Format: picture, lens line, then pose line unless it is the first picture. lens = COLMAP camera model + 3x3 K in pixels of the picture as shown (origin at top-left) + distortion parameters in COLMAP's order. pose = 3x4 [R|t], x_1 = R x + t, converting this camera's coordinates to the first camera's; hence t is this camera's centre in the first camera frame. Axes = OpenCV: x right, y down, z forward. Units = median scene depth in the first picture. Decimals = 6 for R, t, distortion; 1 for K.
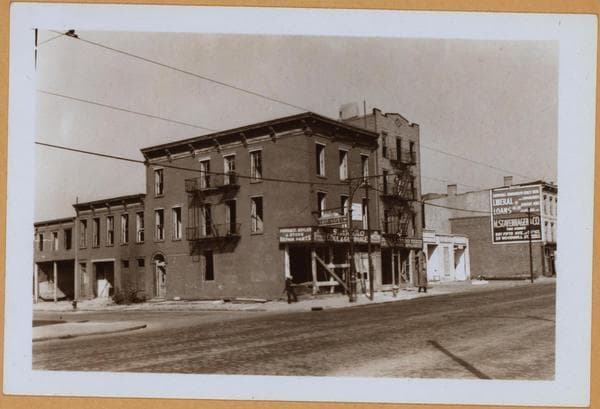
lens RADIAL K [[651.8, 0, 300.0], [0, 651.8, 204.5], [0, 0, 1]] dist [0.008443, 0.008676]
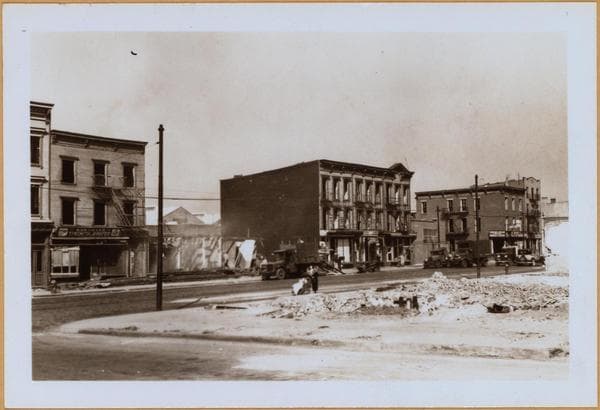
lens RADIAL K [[651.8, 0, 300.0], [0, 651.8, 205.0], [0, 0, 1]] dist [0.008443, 0.008676]
pose [[0.996777, 0.011397, -0.079413, -0.449498], [-0.007908, 0.998996, 0.044107, -0.135198], [0.079836, -0.043337, 0.995866, -1.242444]]
